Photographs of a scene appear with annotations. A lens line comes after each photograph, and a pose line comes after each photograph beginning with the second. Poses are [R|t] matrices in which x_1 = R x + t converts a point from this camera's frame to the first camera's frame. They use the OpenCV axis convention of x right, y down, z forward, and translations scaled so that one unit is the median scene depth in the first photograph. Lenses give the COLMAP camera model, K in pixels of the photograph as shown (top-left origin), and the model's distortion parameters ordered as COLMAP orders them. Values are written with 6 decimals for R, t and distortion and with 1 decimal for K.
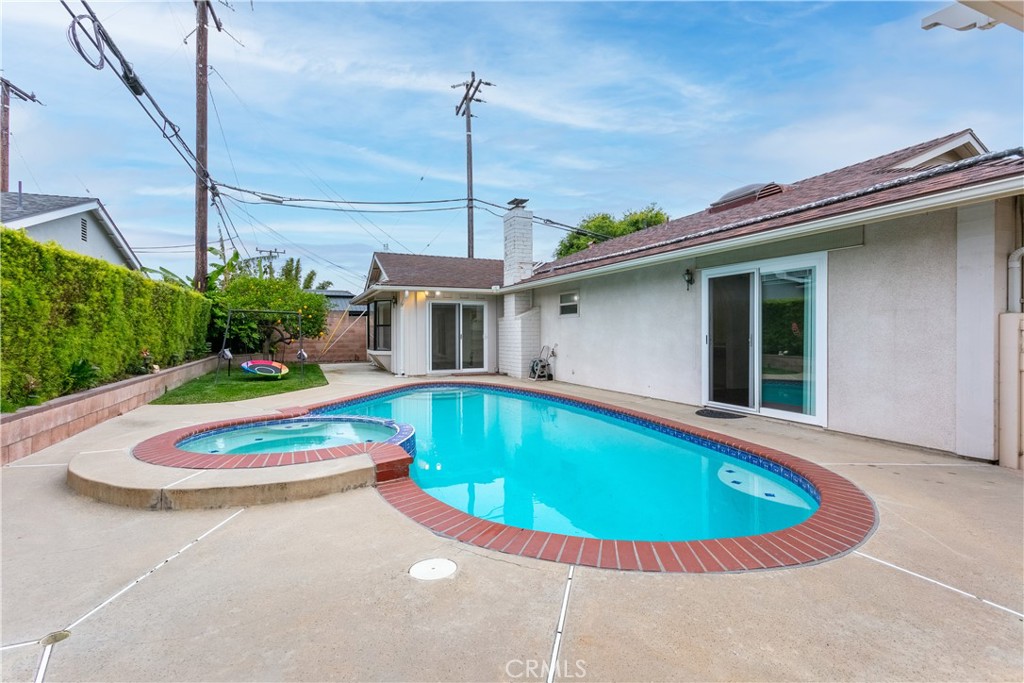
lens RADIAL K [[493.4, 0, 513.4], [0, 493.4, 336.0], [0, 0, 1]] dist [0.014091, 0.000740]
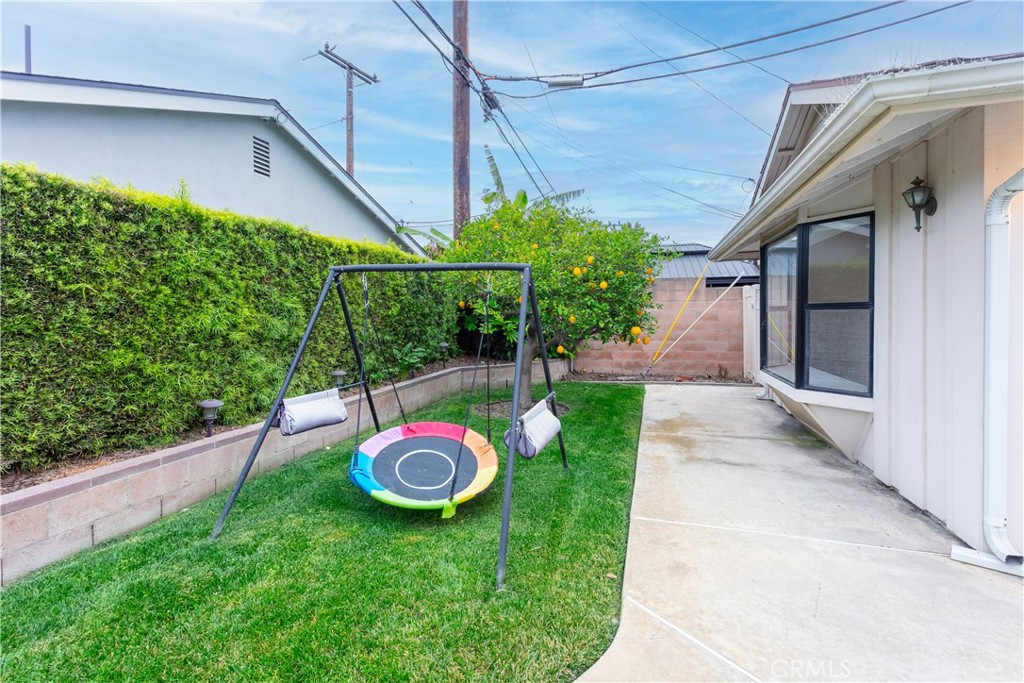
lens RADIAL K [[493.4, 0, 501.3], [0, 493.4, 316.5], [0, 0, 1]] dist [0.014091, 0.000740]
pose [[0.762998, -0.002840, -0.646394, -0.196412], [0.002934, 0.999995, -0.000930, -0.013476], [0.646394, -0.001187, 0.763003, 0.567912]]
